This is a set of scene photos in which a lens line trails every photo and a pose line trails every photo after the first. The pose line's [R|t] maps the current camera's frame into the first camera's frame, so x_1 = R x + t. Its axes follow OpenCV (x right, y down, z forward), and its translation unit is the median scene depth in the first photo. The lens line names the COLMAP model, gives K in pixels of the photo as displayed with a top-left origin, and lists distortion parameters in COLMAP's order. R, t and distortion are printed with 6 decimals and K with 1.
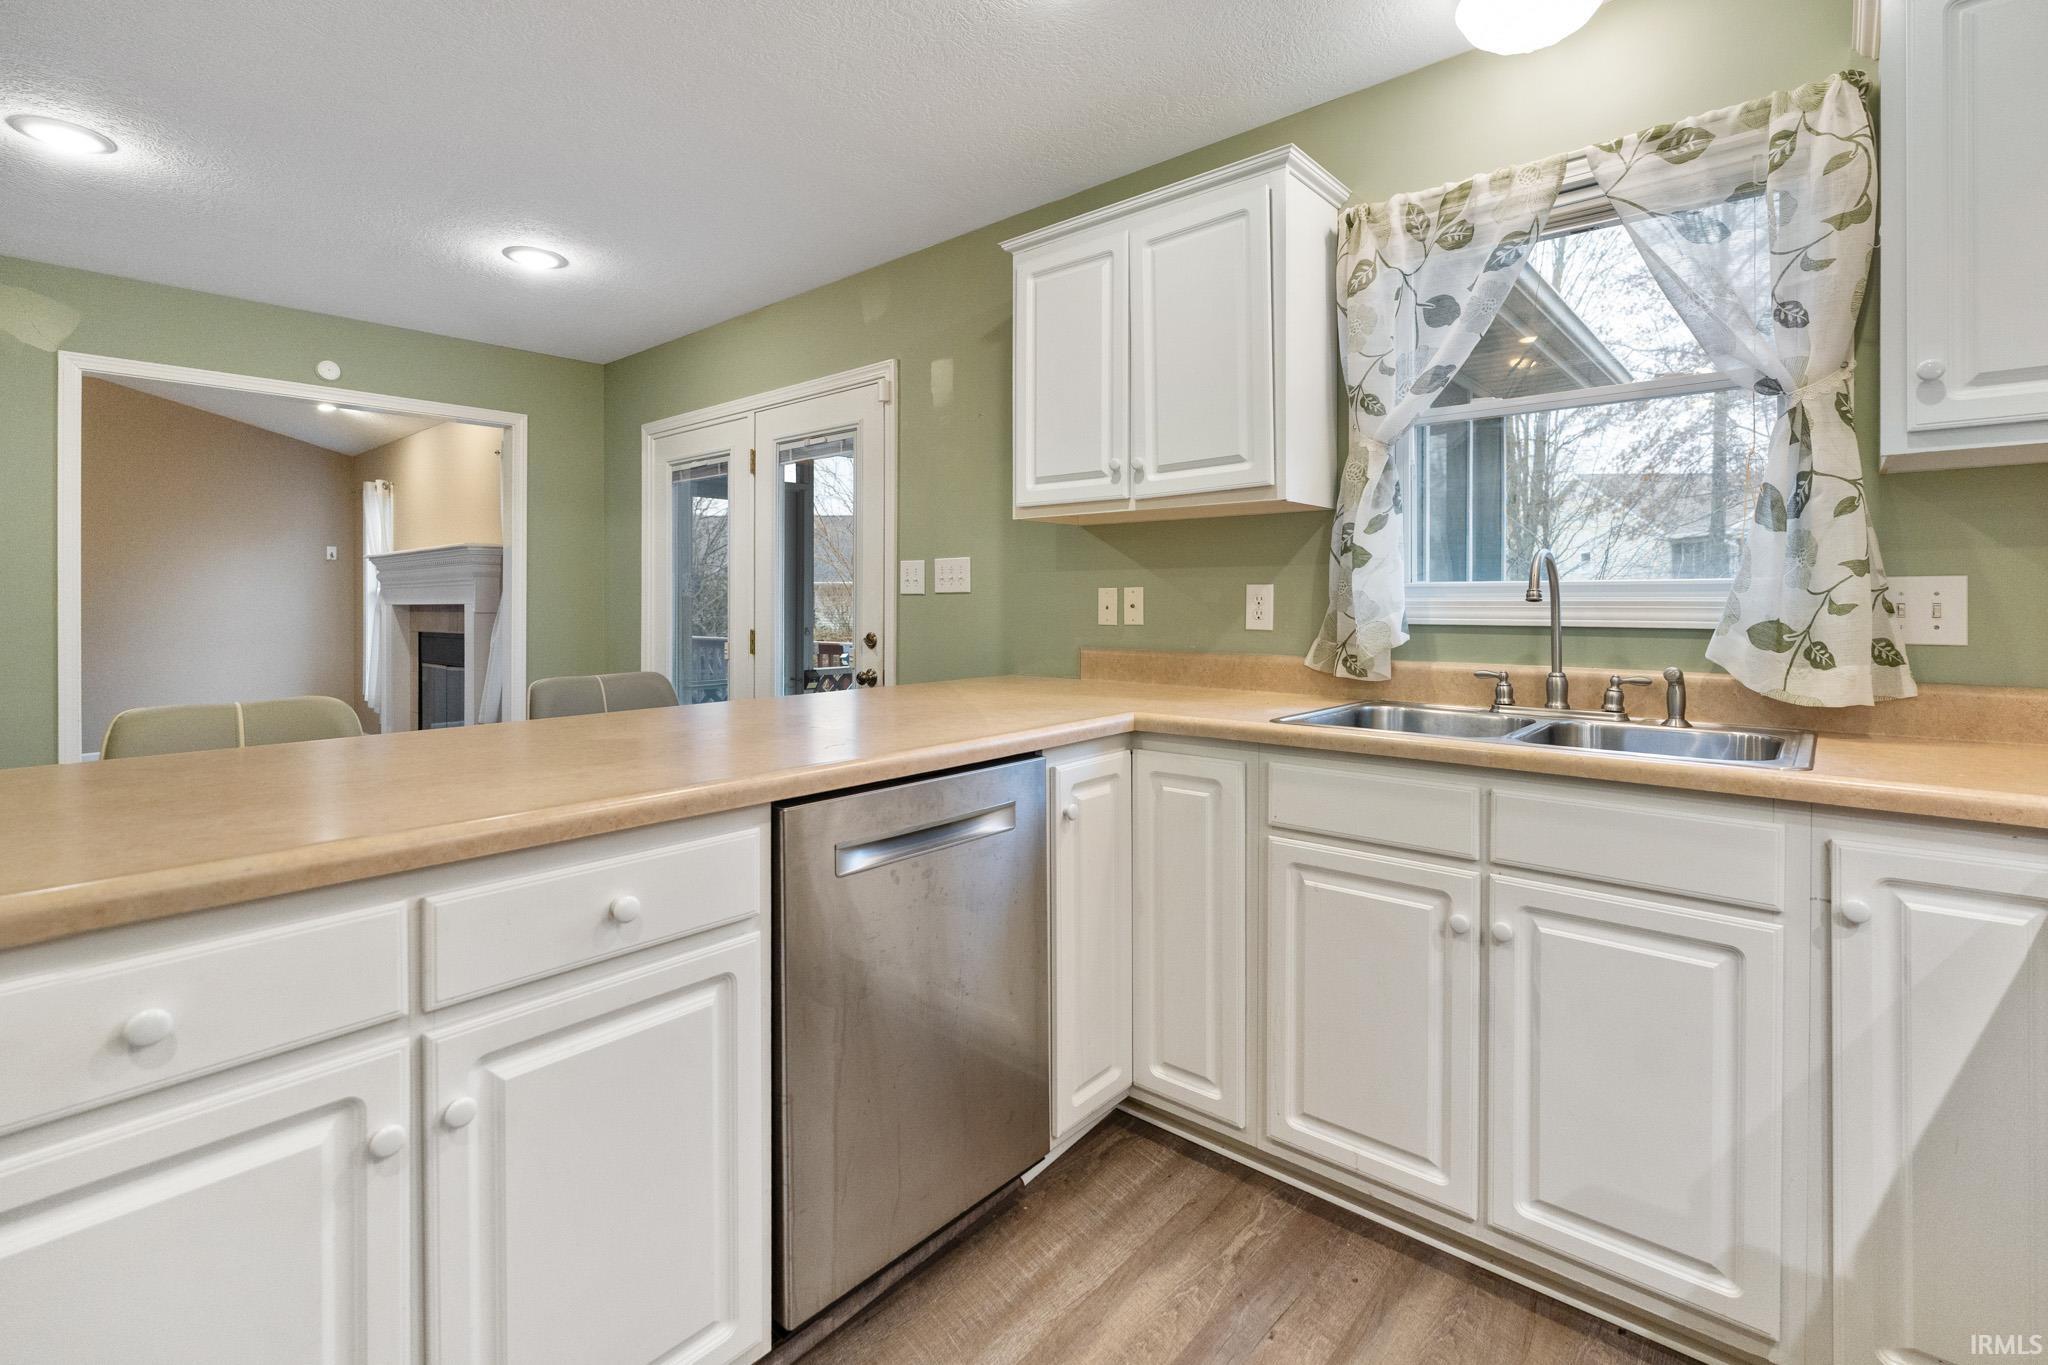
lens RADIAL K [[950.0, 0, 978.6], [0, 950.0, 602.9], [0, 0, 1]] dist [0.000608, 0.000475]
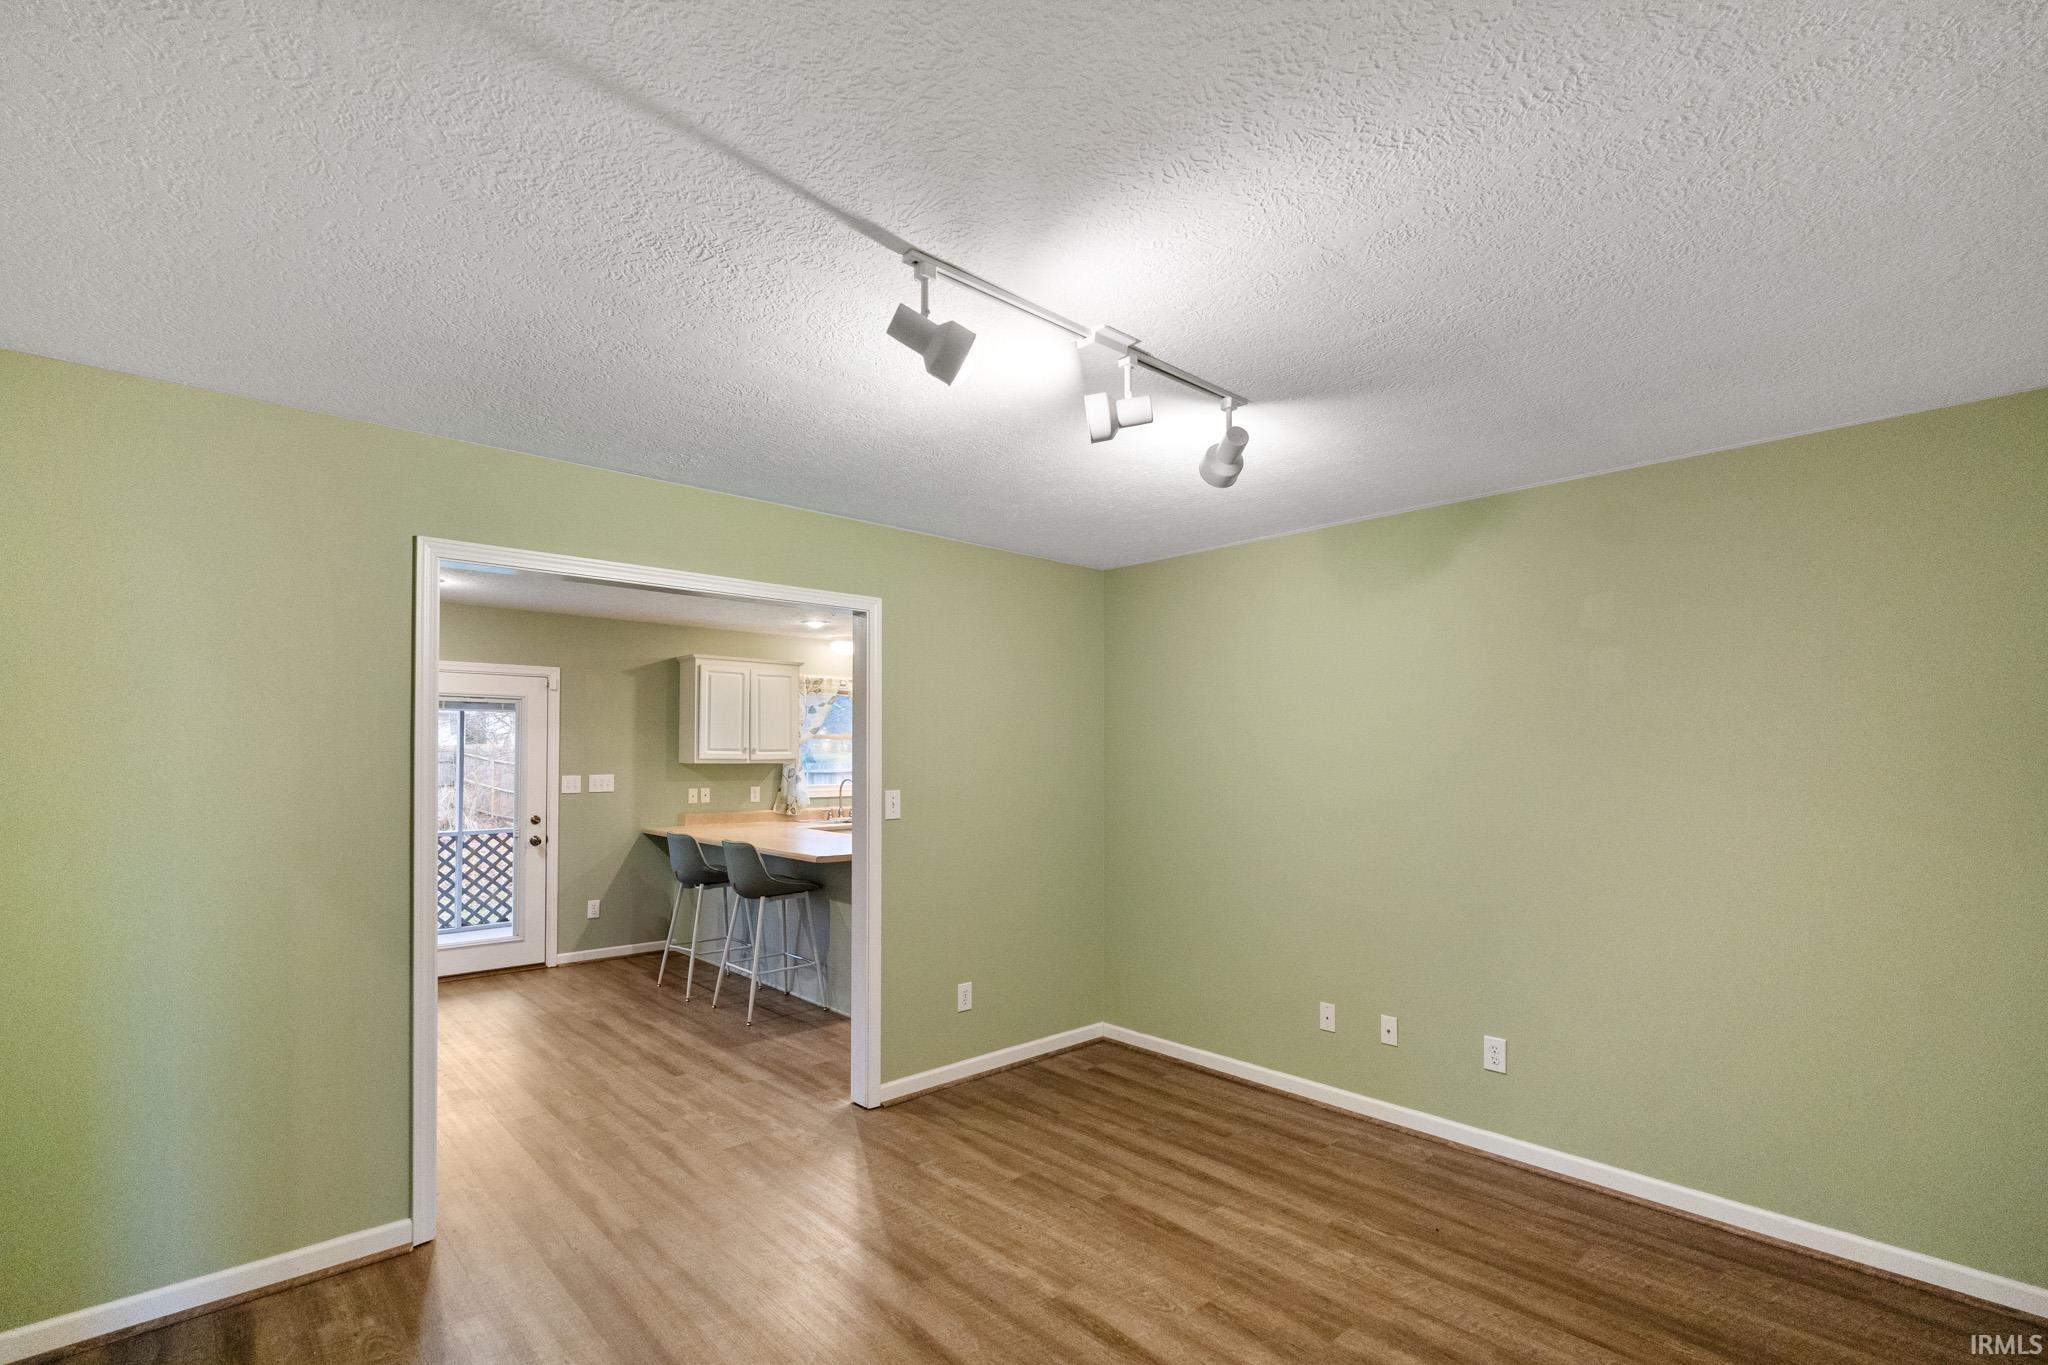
lens RADIAL K [[921.1, 0, 1074.7], [0, 921.1, 742.1], [0, 0, 1]] dist [0.000813, -0.000099]
pose [[0.055785, 0.019557, 0.998251, -2.833486], [0.000900, 0.999807, -0.019638, -0.114088], [-0.998442, 0.001994, 0.055756, -0.174697]]
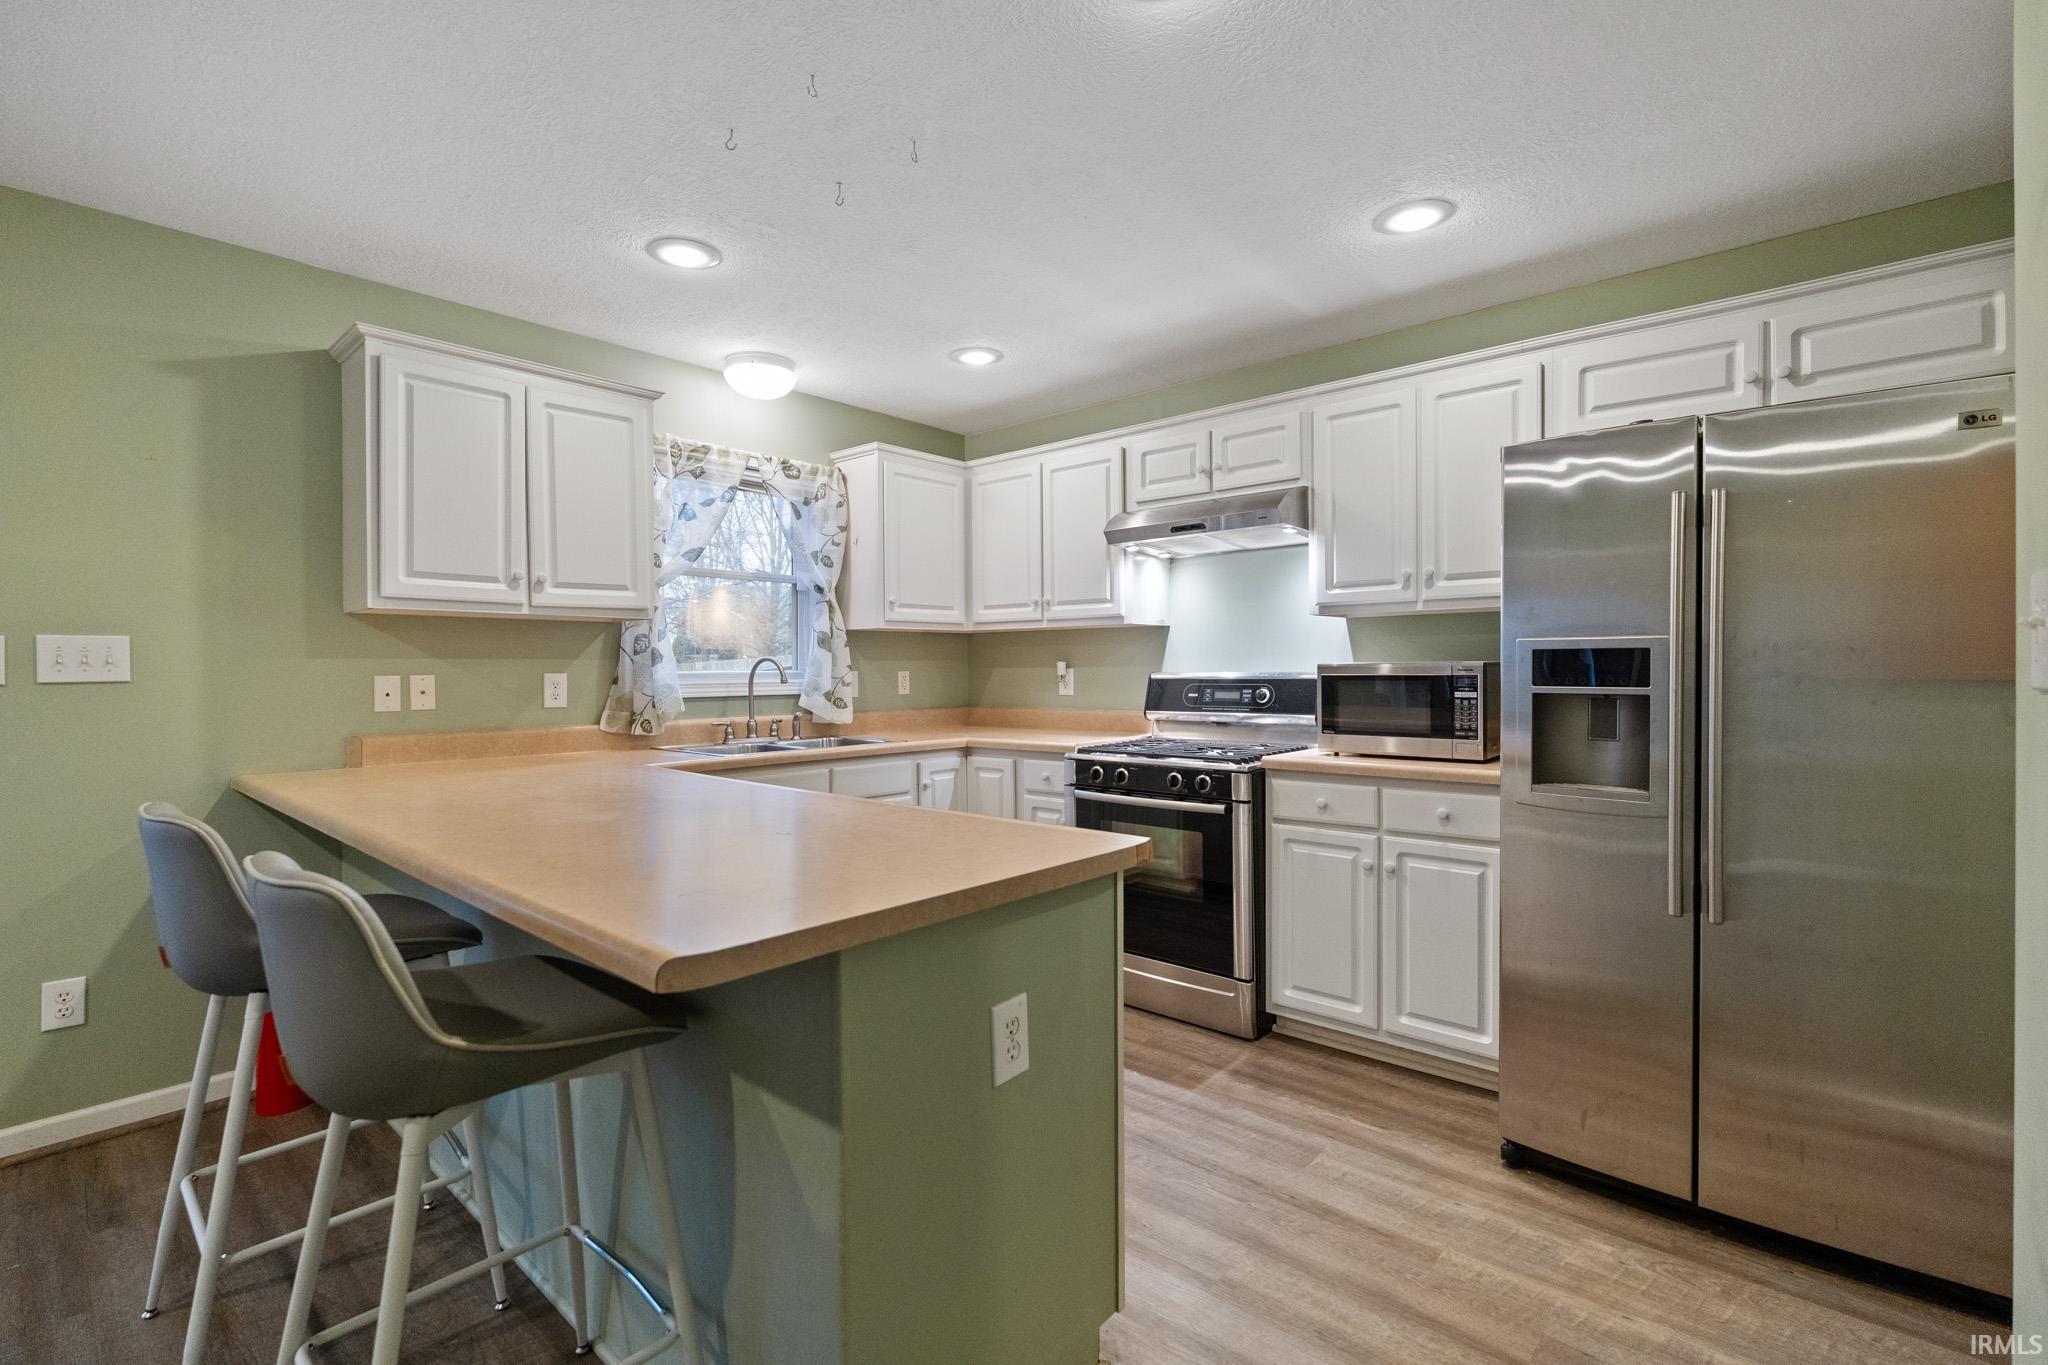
lens RADIAL K [[907.2, 0, 1068.3], [0, 907.2, 678.1], [0, 0, 1]] dist [-0.001863, -0.000289]
pose [[-0.047477, -0.010749, 0.998815, -1.123588], [0.006628, 0.999917, 0.011076, -0.024406], [-0.998850, 0.007146, -0.047402, 0.390068]]
